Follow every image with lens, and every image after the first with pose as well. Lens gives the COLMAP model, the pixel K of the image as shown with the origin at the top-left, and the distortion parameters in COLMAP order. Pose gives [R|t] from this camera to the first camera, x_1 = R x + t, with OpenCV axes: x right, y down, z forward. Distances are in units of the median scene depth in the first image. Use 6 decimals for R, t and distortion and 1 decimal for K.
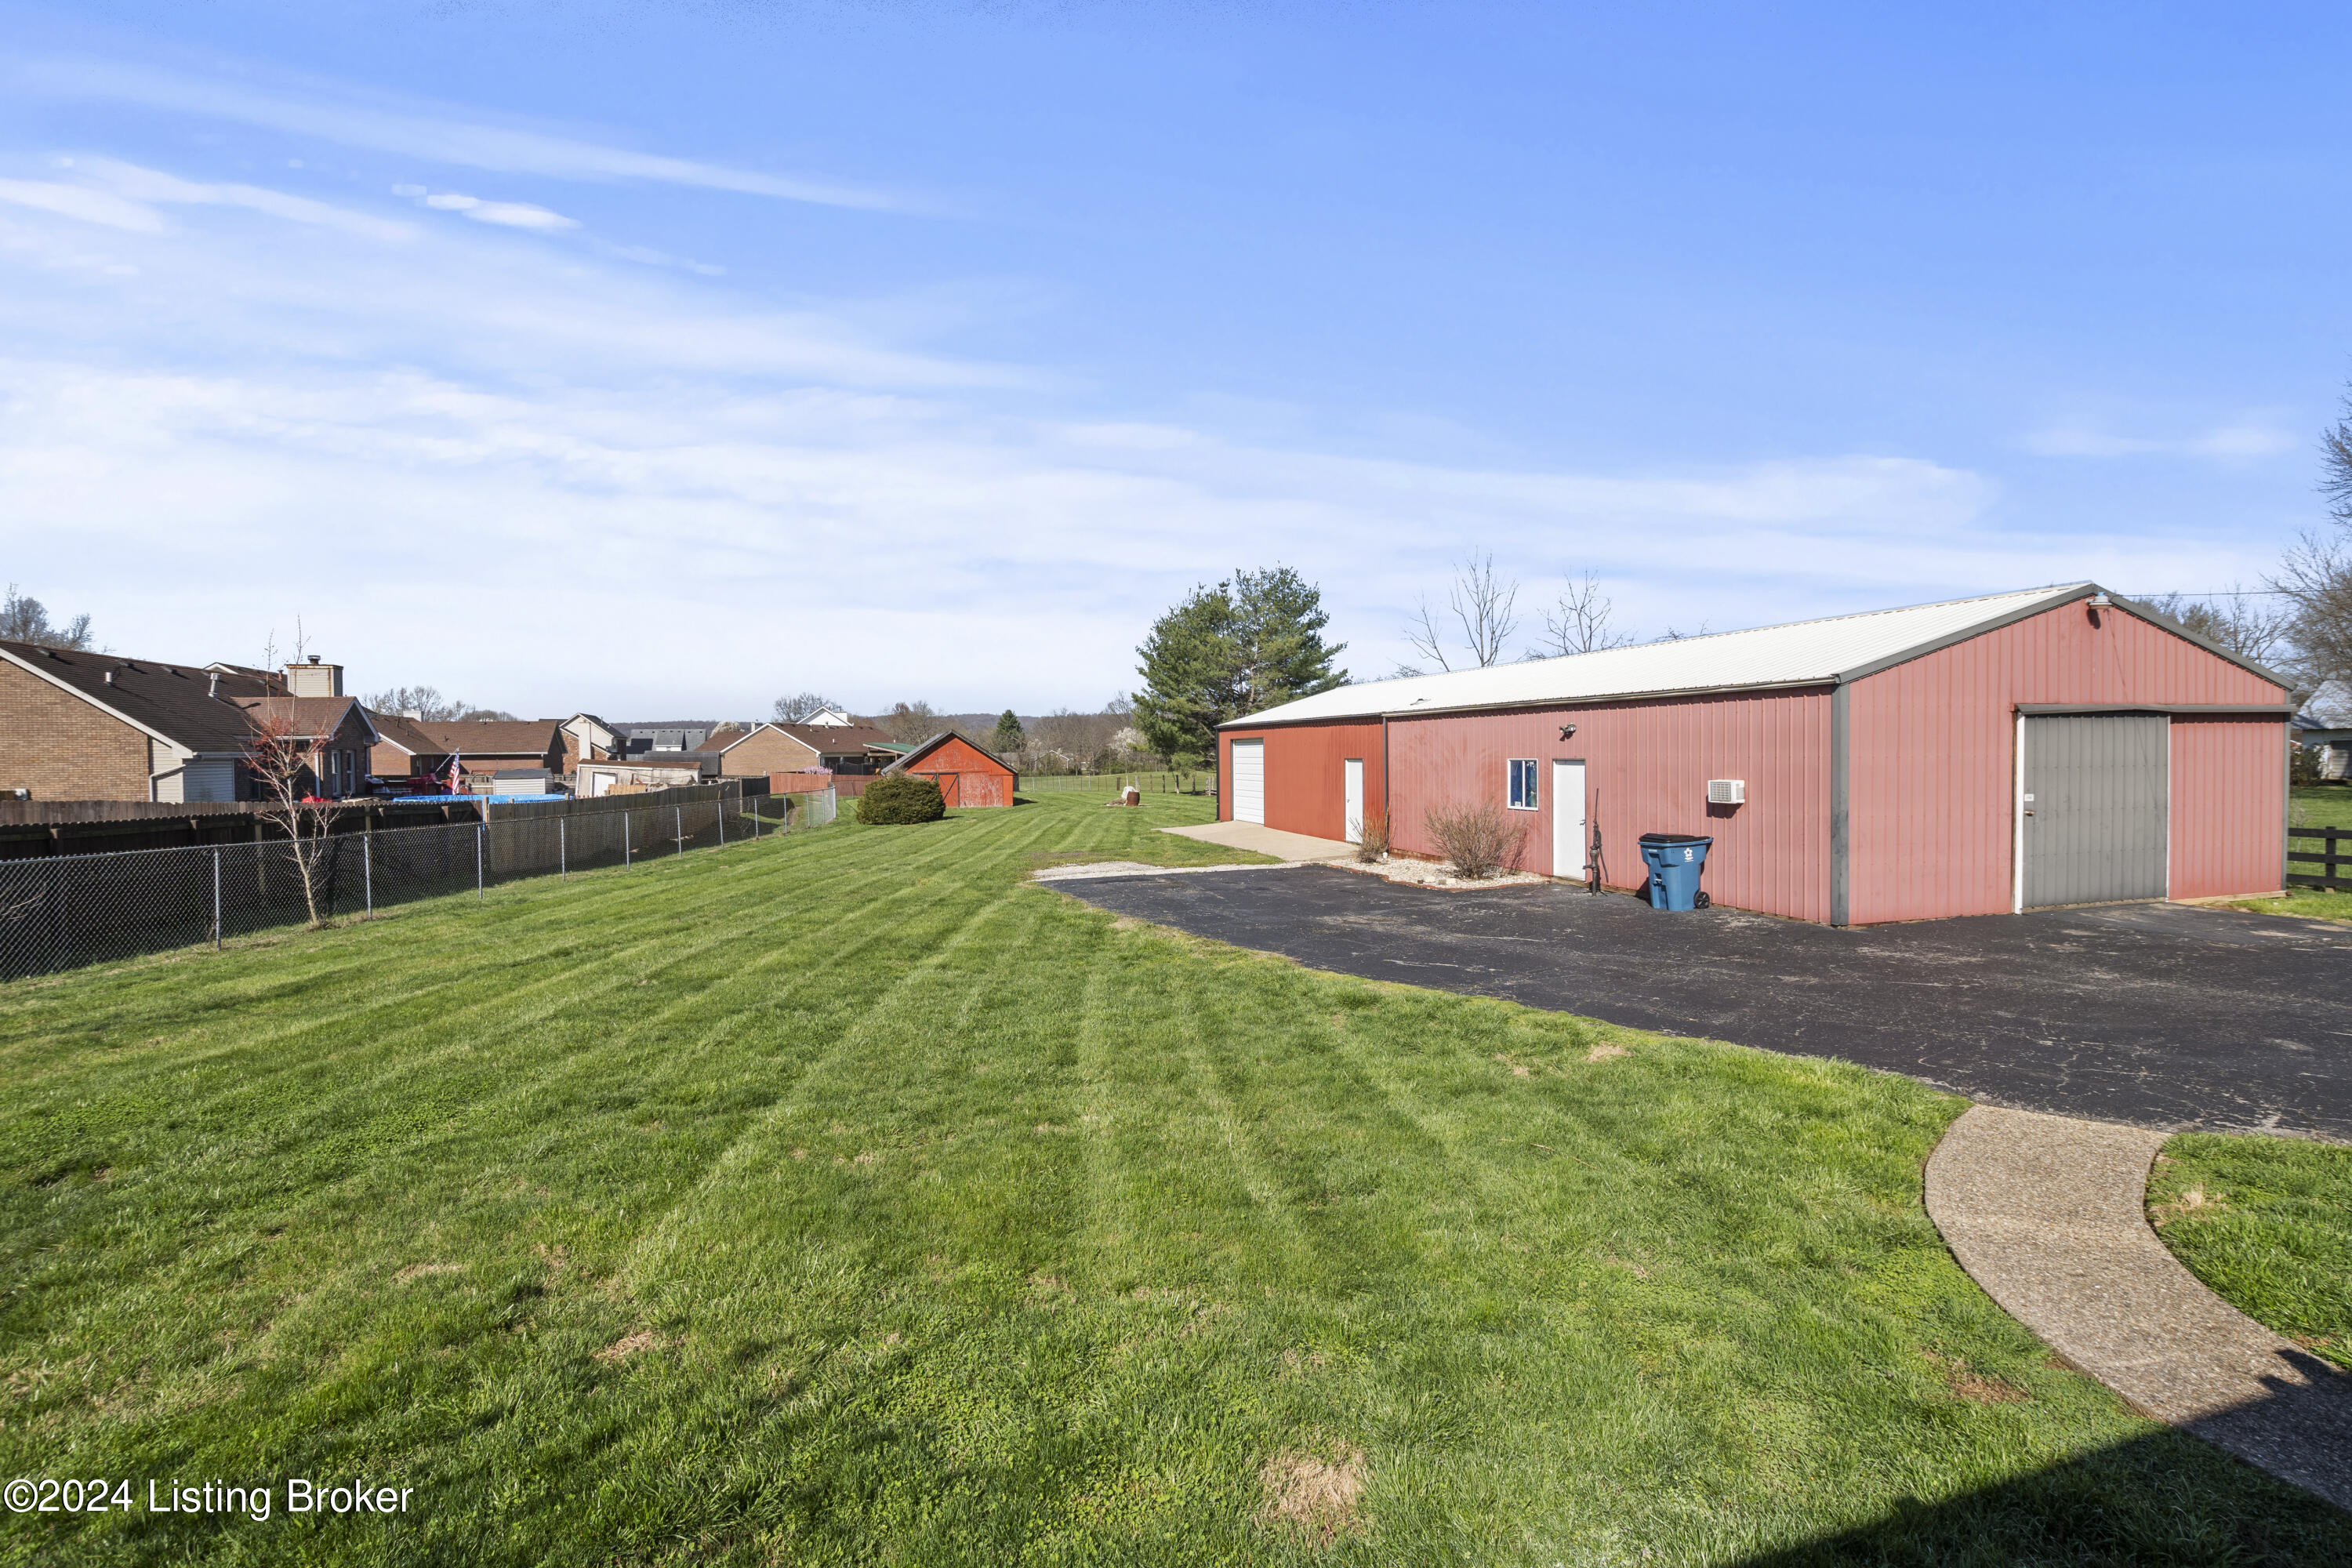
lens RADIAL K [[1110.6, 0, 1181.8], [0, 1110.6, 777.0], [0, 0, 1]] dist [-0.027343, 0.001227]
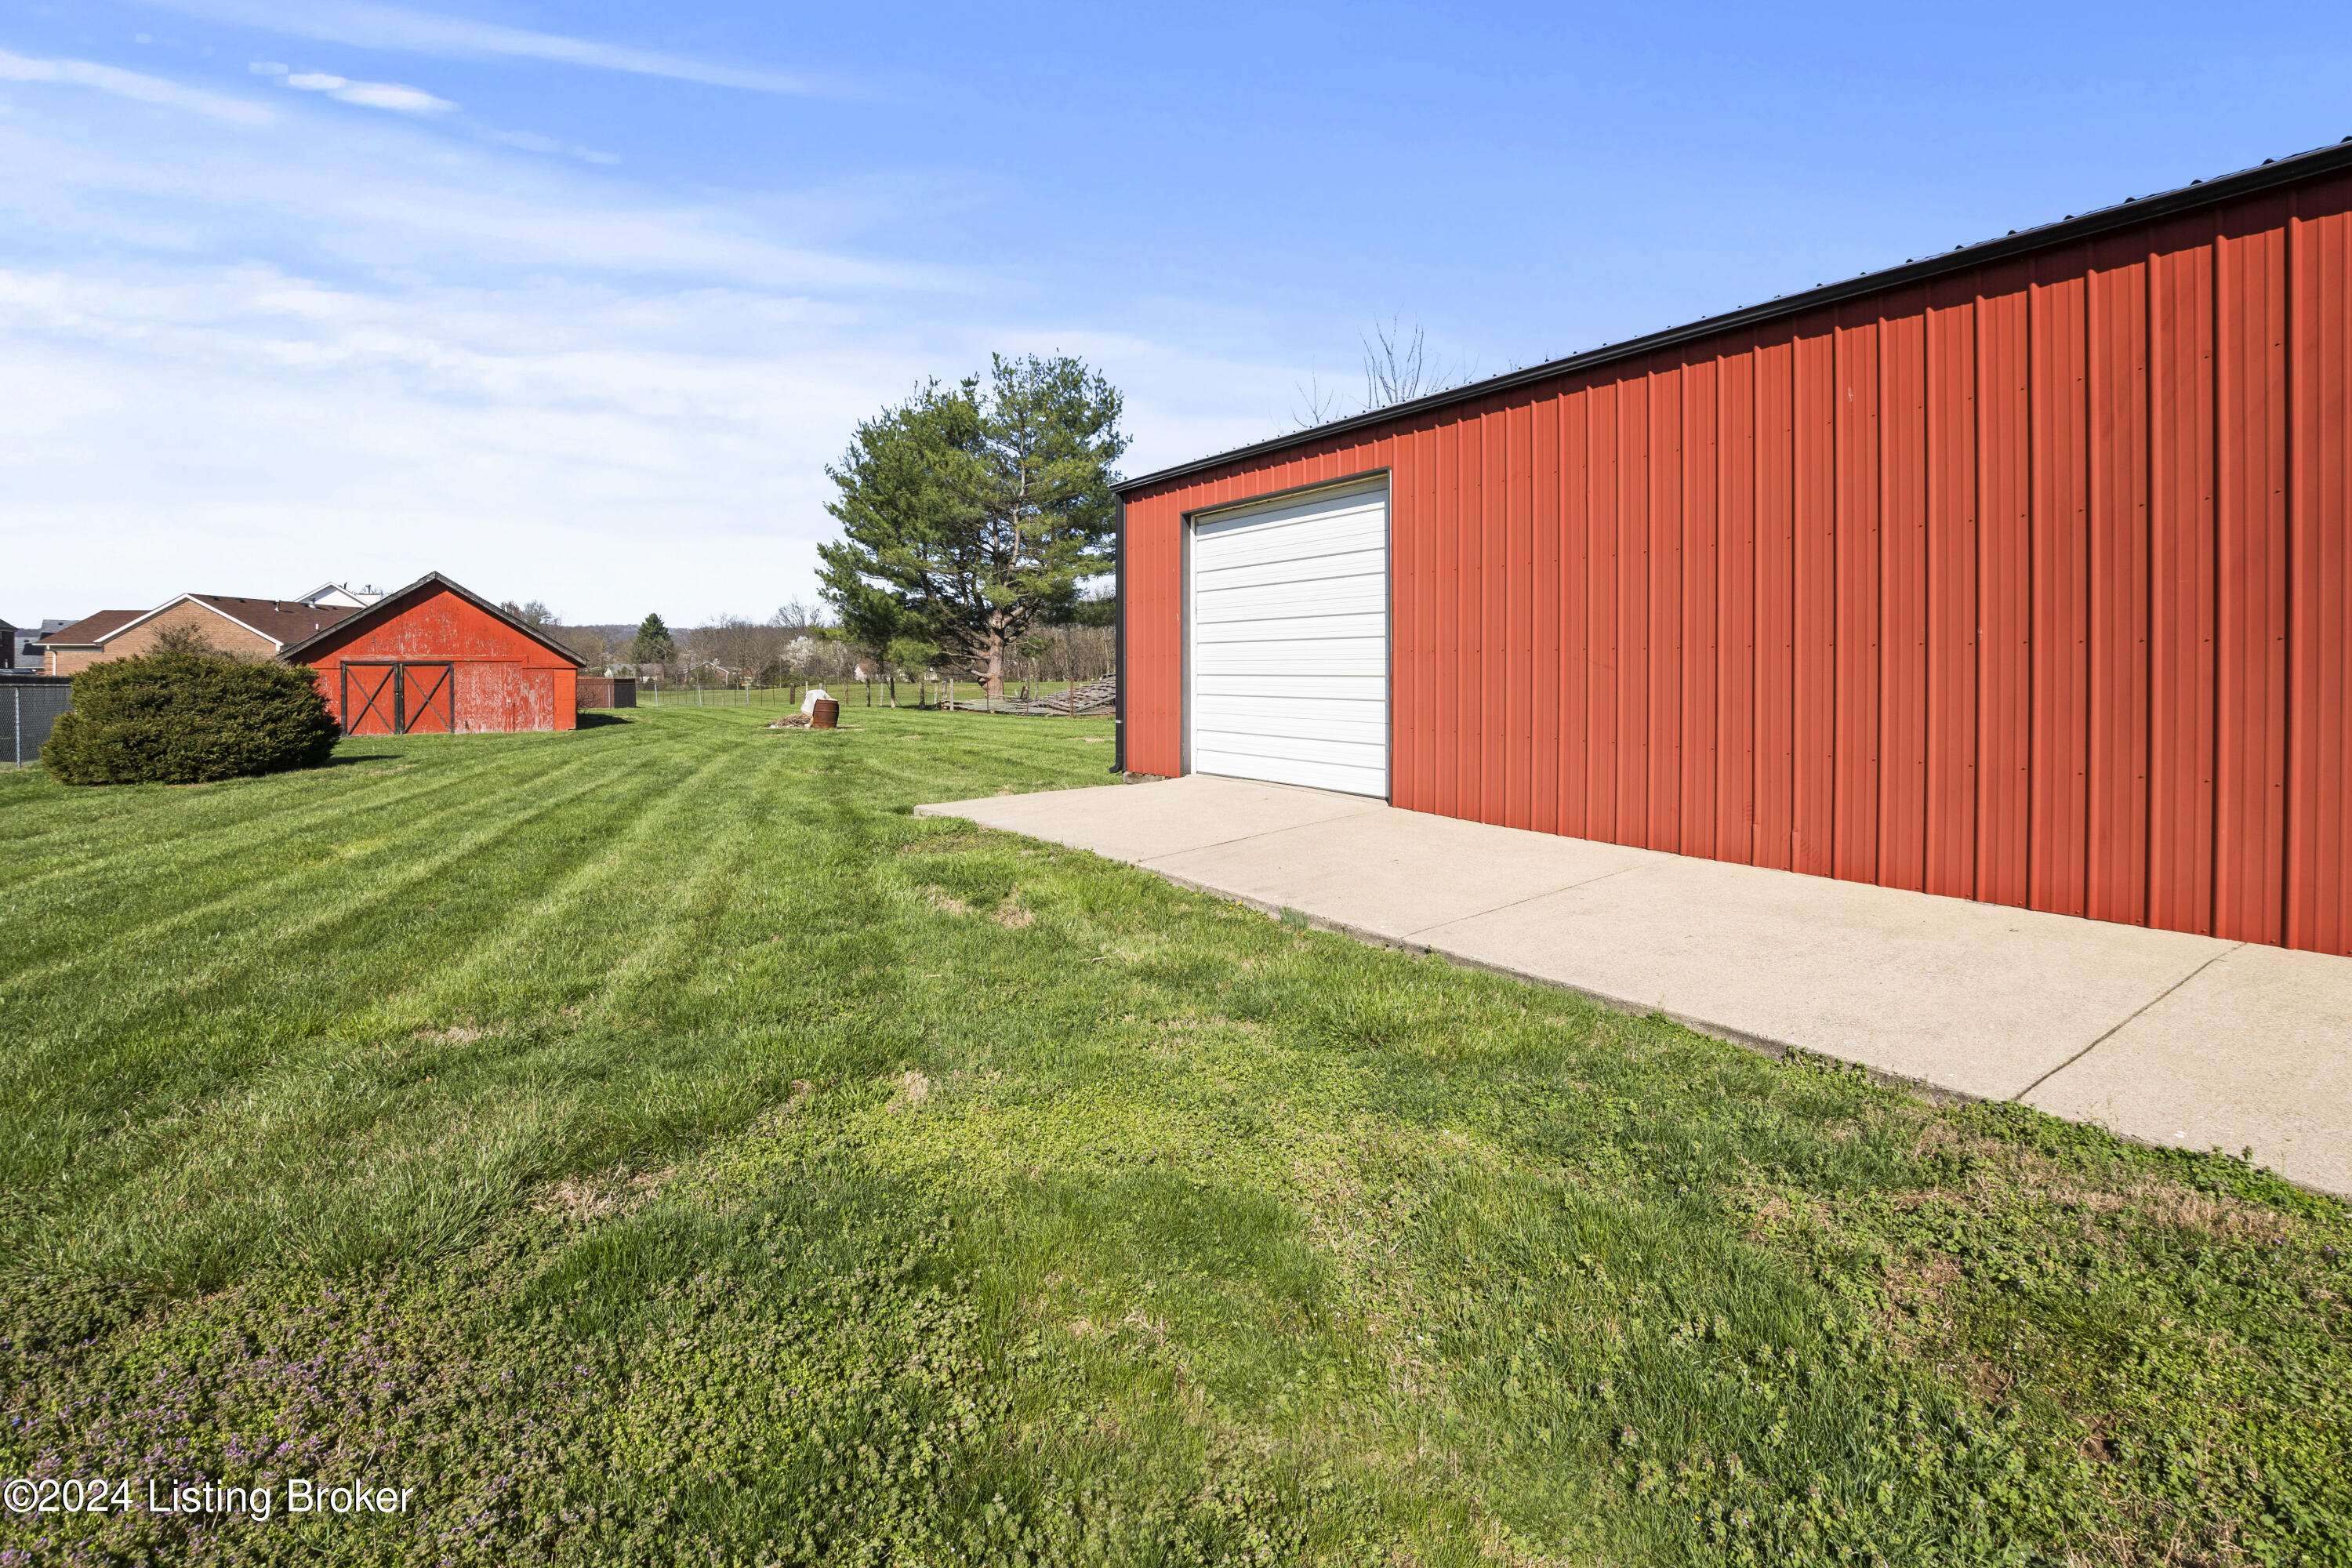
lens RADIAL K [[1110.6, 0, 1193.9], [0, 1110.6, 694.1], [0, 0, 1]] dist [-0.027343, 0.001227]
pose [[0.957527, 0.004591, 0.288307, -0.021921], [-0.003552, 0.999985, -0.004125, 0.008826], [-0.288322, 0.002926, 0.957529, 0.361284]]
